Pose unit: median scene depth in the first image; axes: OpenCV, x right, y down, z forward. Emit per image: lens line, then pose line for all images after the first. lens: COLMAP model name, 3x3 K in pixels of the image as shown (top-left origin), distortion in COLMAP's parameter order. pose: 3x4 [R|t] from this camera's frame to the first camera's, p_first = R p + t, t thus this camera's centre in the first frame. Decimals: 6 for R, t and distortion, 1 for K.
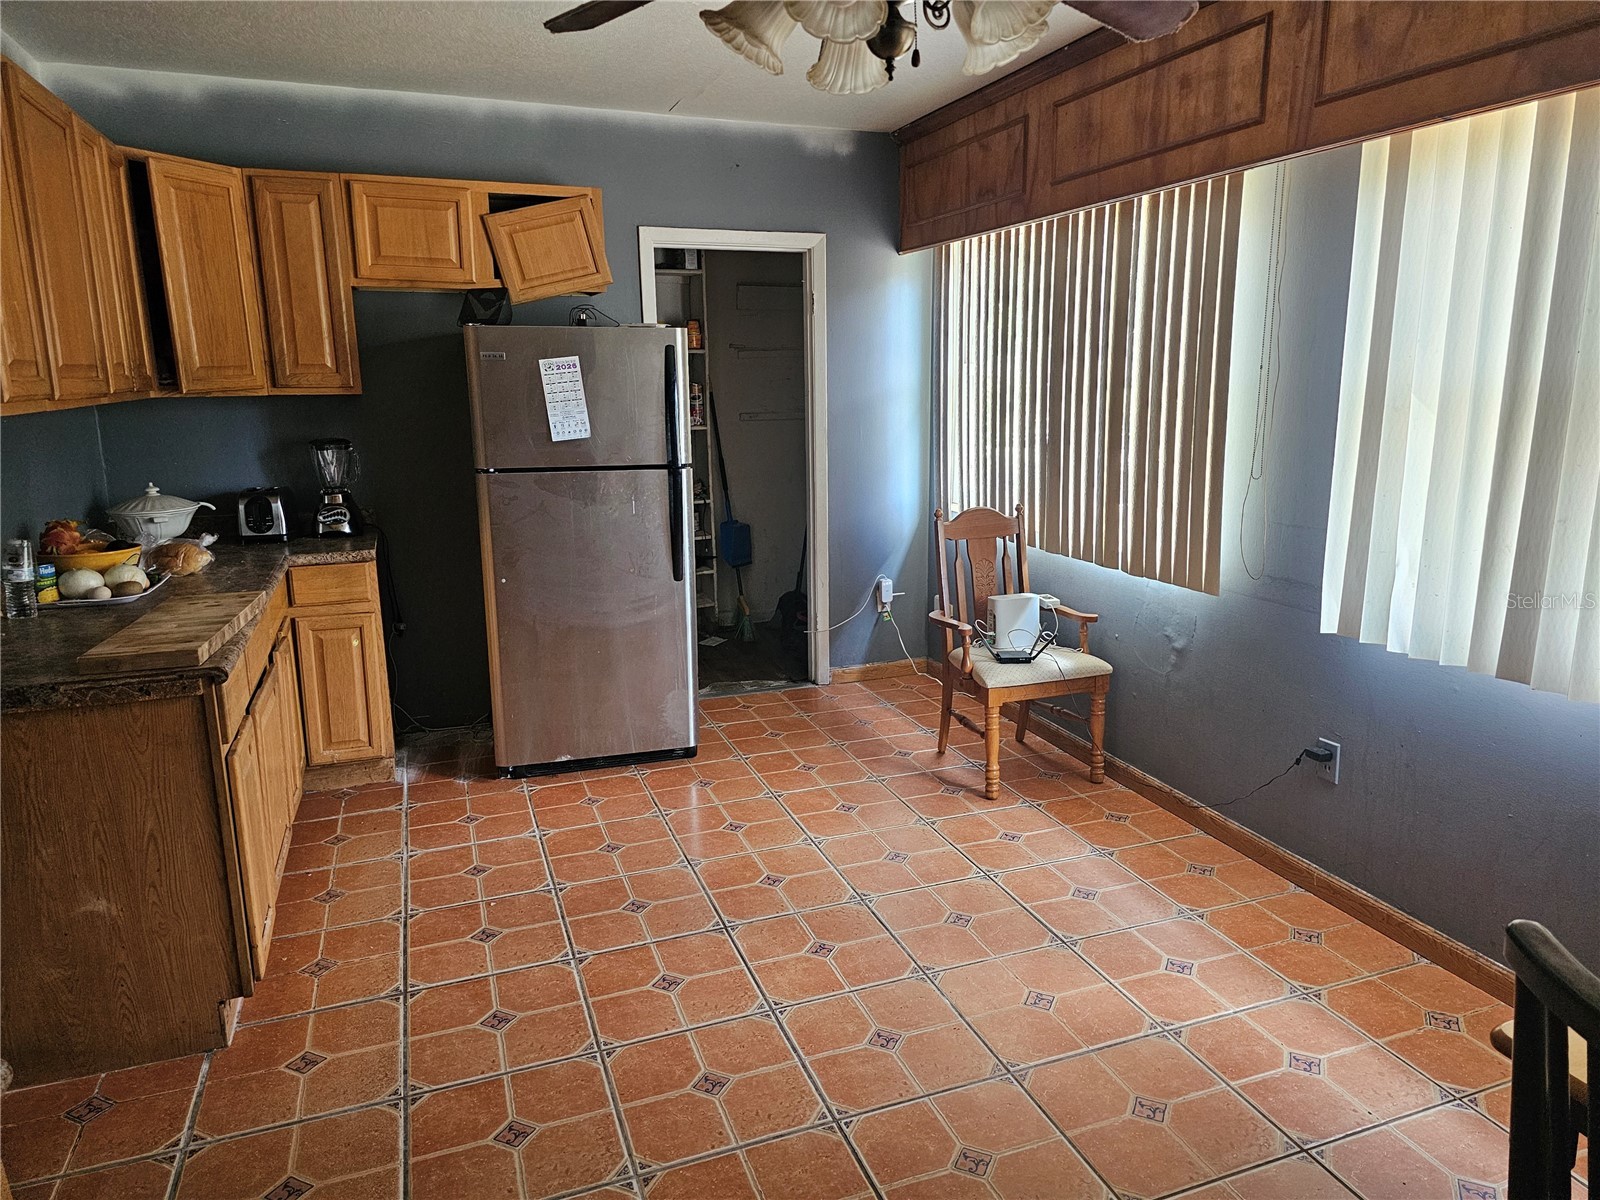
lens RADIAL K [[1067.7, 0, 795.1], [0, 1067.7, 600.2], [0, 0, 1]] dist [0.004701, 0.000964]
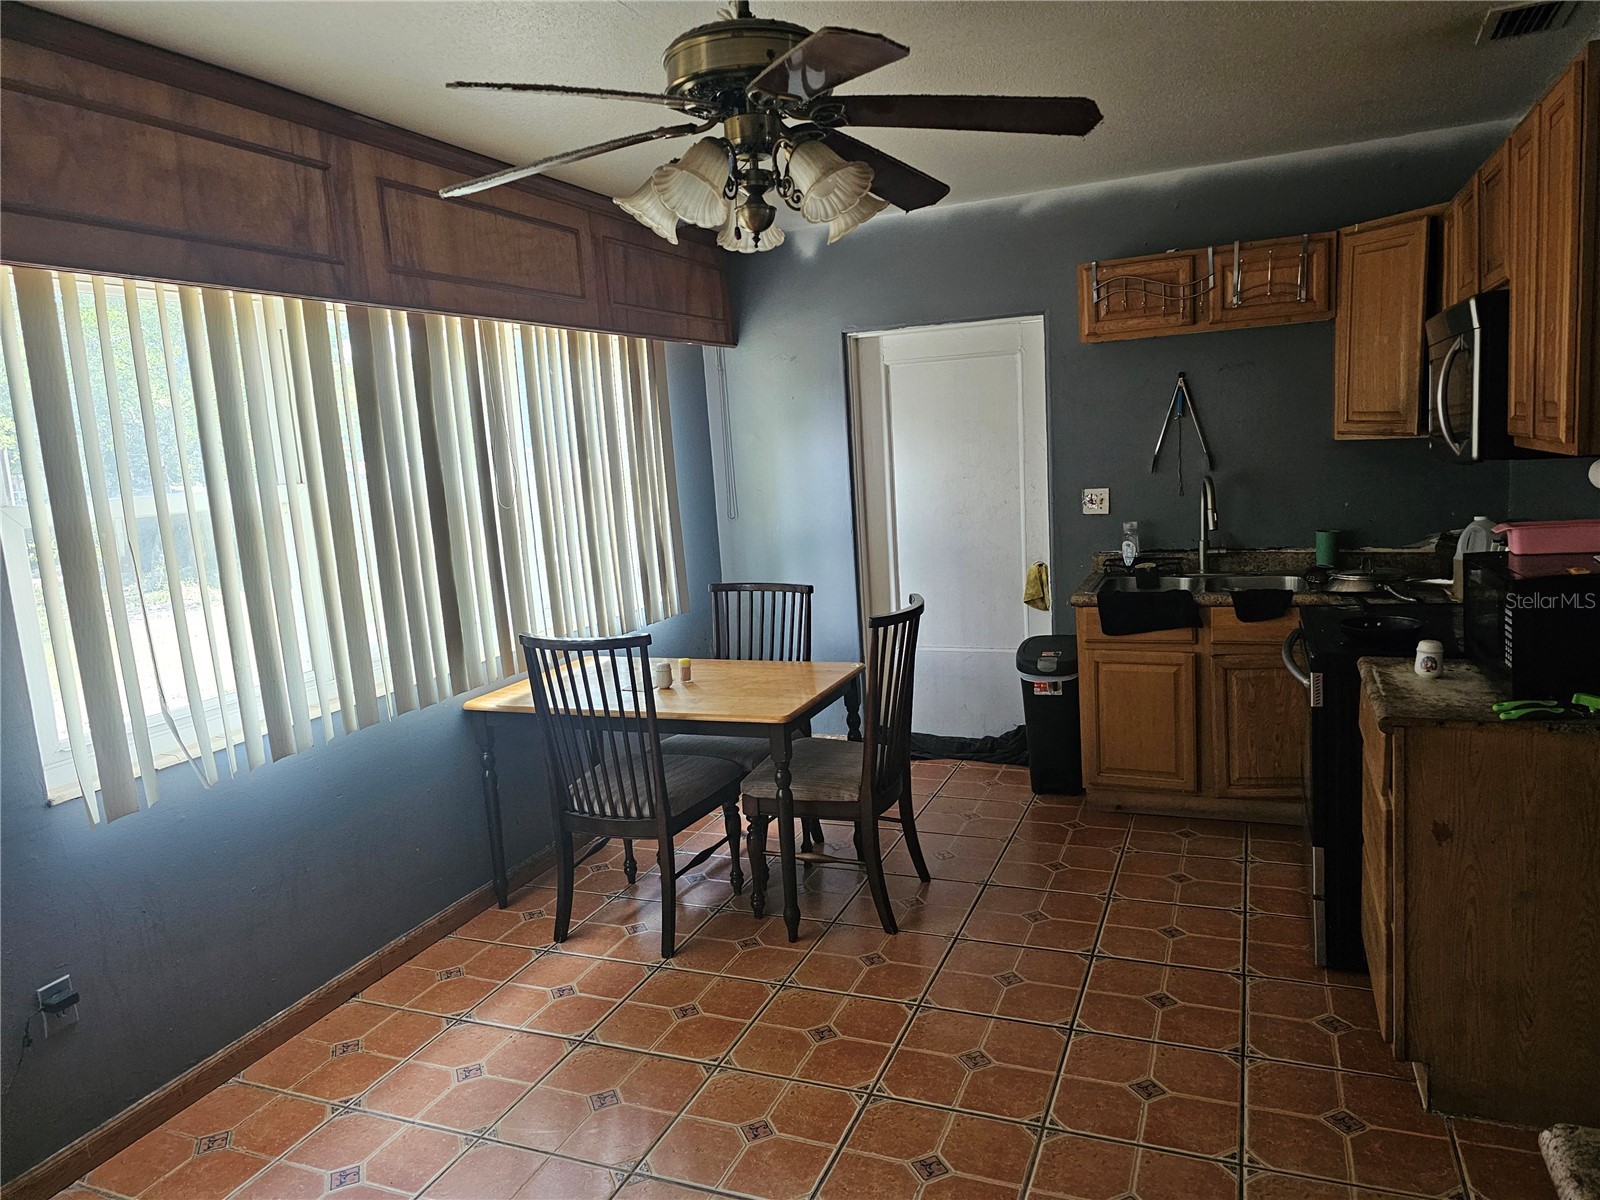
lens RADIAL K [[1067.7, 0, 791.8], [0, 1067.7, 595.5], [0, 0, 1]] dist [0.004701, 0.000964]
pose [[-0.730553, -0.037410, 0.681830, -0.516165], [0.216885, 0.934084, 0.283634, -0.288865], [-0.647498, 0.355088, -0.674284, 1.262930]]
